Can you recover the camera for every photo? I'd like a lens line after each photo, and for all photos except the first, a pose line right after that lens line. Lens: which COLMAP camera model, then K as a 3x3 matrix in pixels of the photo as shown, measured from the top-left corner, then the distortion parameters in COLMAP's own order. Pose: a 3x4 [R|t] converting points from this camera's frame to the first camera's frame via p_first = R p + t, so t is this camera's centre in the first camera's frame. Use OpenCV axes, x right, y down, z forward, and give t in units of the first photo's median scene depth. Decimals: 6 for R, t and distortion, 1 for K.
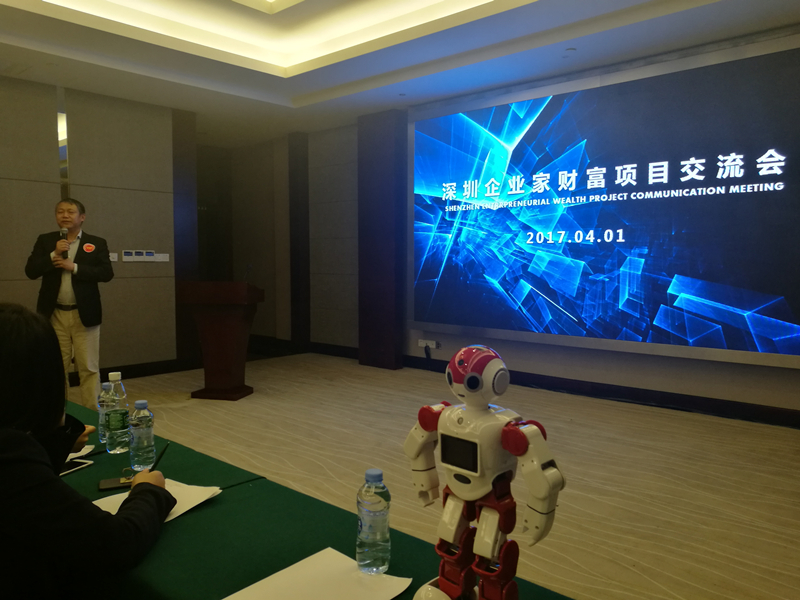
lens RADIAL K [[623.5, 0, 383.7], [0, 623.5, 316.5], [0, 0, 1]] dist [0.000330, -0.053952]
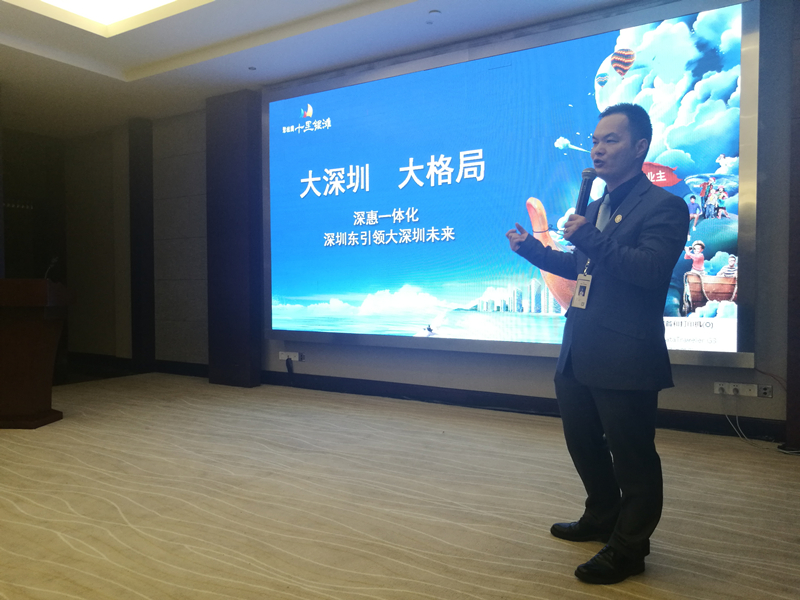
lens RADIAL K [[615.0, 0, 402.3], [0, 615.0, 309.9], [0, 0, 1]] dist [0.001453, -0.050021]
pose [[0.979613, -0.005496, 0.200820, 0.063739], [0.016952, 0.998322, -0.055373, 0.036155], [-0.200179, 0.057649, 0.978062, 0.144922]]
